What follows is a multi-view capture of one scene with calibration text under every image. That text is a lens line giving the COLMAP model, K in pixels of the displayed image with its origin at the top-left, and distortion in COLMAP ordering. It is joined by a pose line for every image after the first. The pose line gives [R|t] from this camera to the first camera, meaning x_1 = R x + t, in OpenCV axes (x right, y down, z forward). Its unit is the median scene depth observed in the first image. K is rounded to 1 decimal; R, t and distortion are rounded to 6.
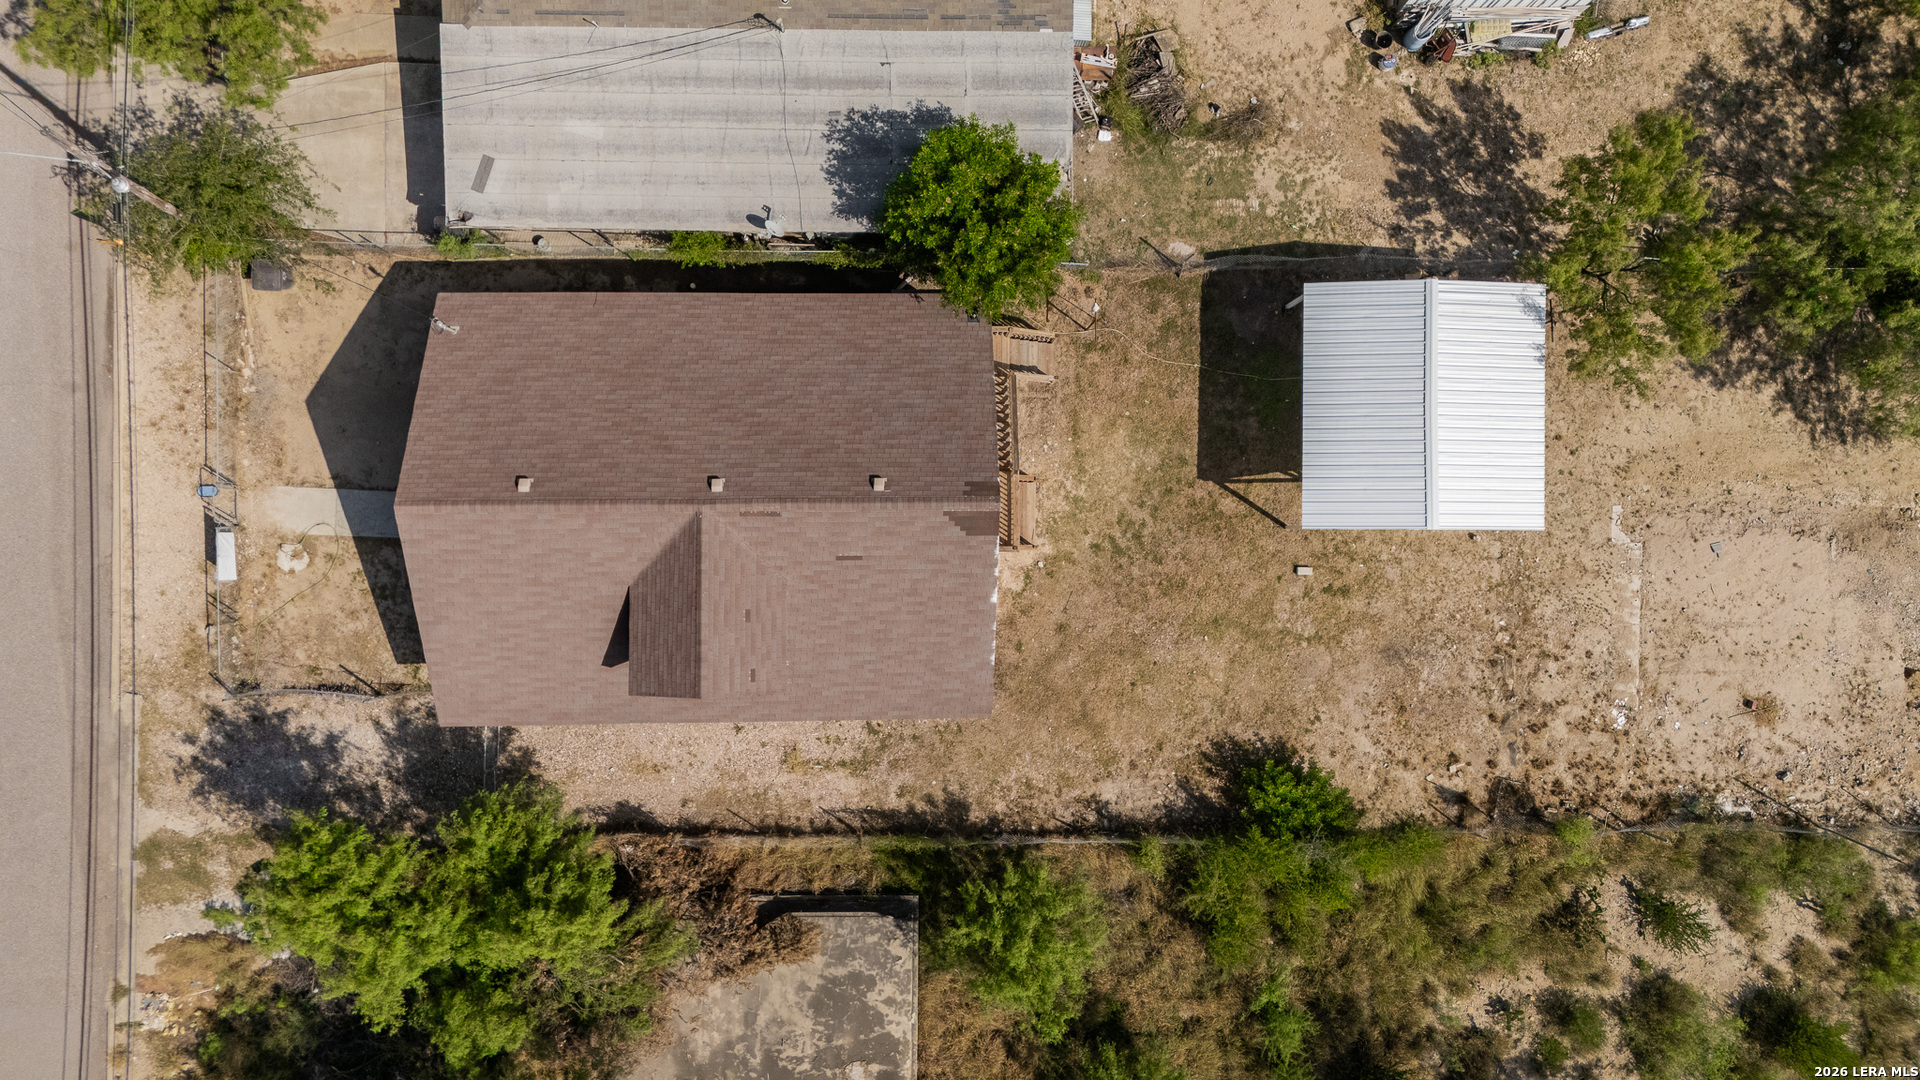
lens RADIAL K [[1430.9, 0, 960.9], [0, 1430.9, 529.2], [0, 0, 1]] dist [0.025501, -0.002335]
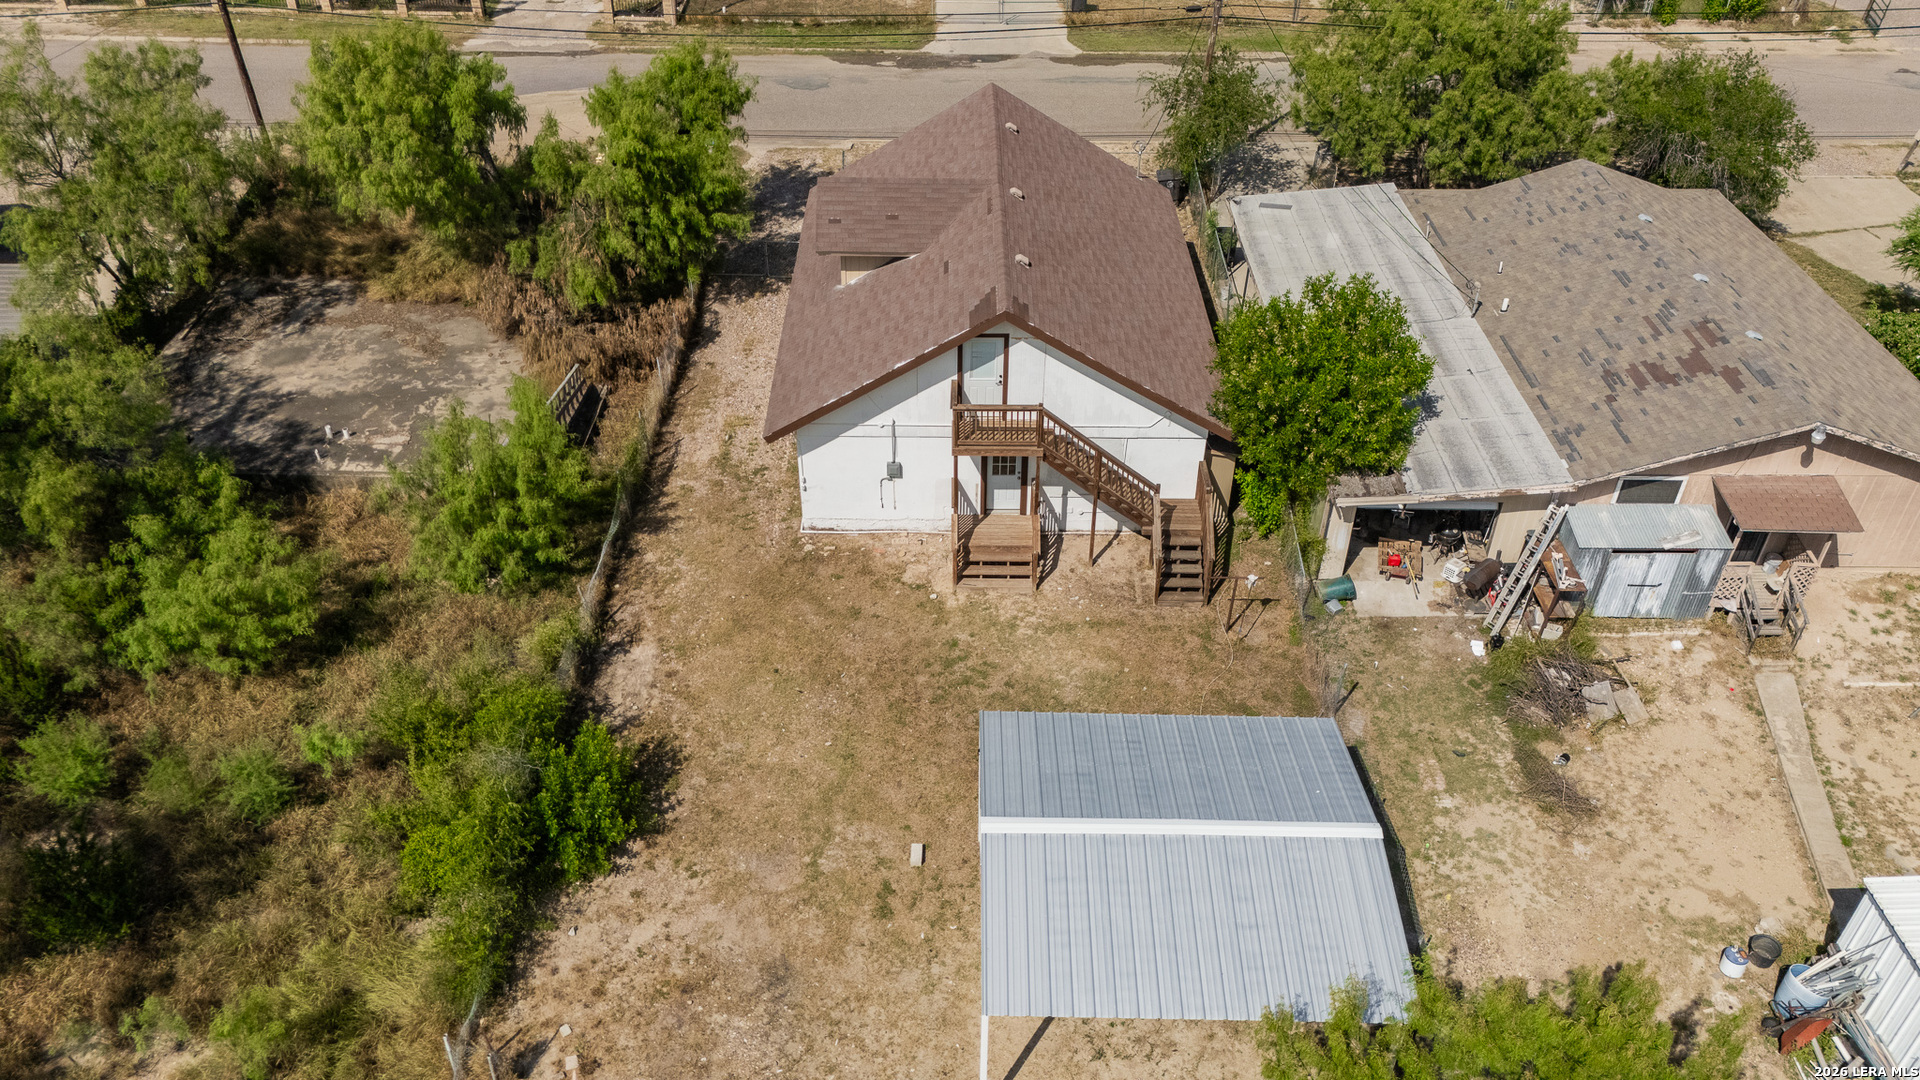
lens RADIAL K [[1430.9, 0, 960.9], [0, 1430.9, 529.2], [0, 0, 1]] dist [0.025501, -0.002335]
pose [[-0.001679, 0.576445, -0.817134, 0.705068], [-0.999993, 0.001808, 0.003331, 0.005970], [0.003398, 0.817134, 0.576438, 0.493243]]
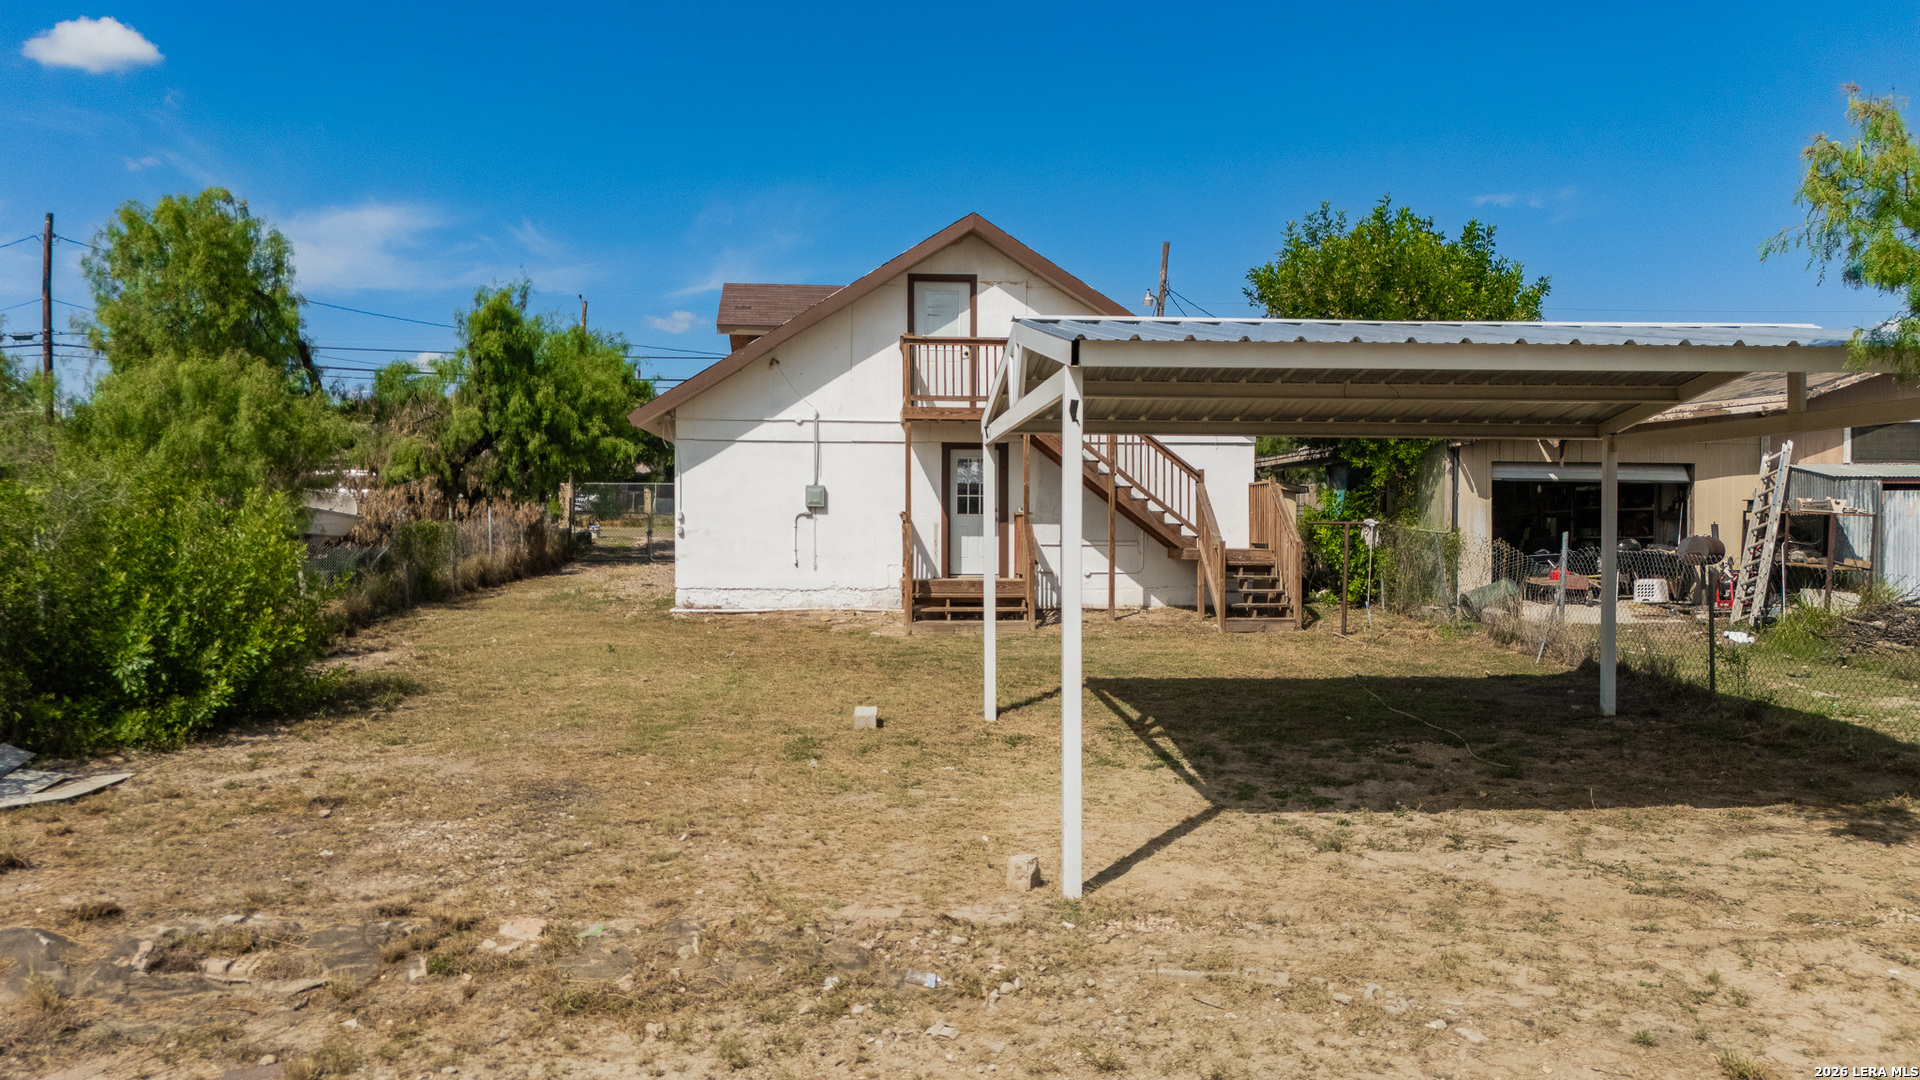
lens RADIAL K [[1399.5, 0, 960.0], [0, 1399.5, 540.0], [0, 0, 1]] dist [0.024500, -0.001663]
pose [[0.075074, -0.009510, -0.997133, 0.568079], [-0.997127, 0.009426, -0.075164, 0.032440], [0.010113, 0.999910, -0.008775, 0.969153]]
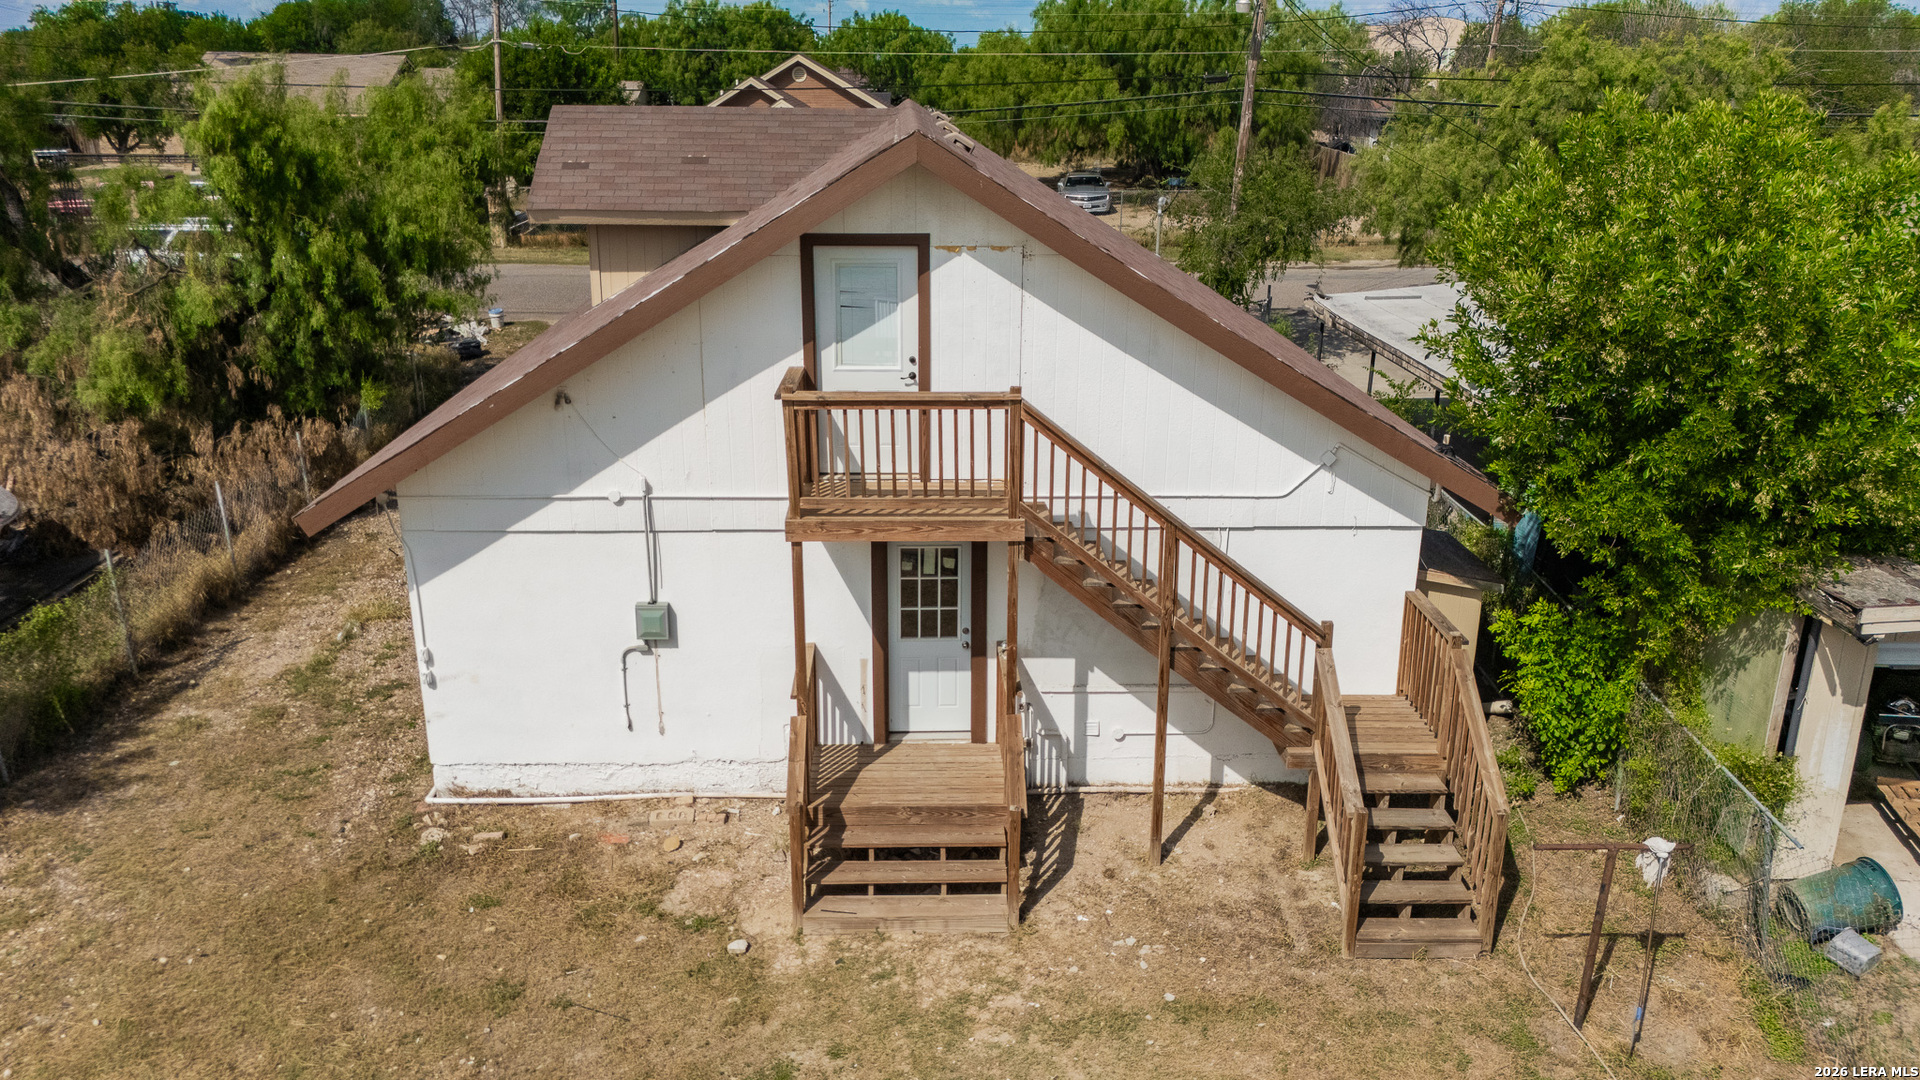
lens RADIAL K [[1430.9, 0, 960.9], [0, 1430.9, 529.2], [0, 0, 1]] dist [0.025501, -0.002335]
pose [[0.030697, 0.286333, -0.957638, 0.319187], [-0.999501, 0.015922, -0.027278, -0.015211], [0.007437, 0.957998, 0.286679, 0.829452]]
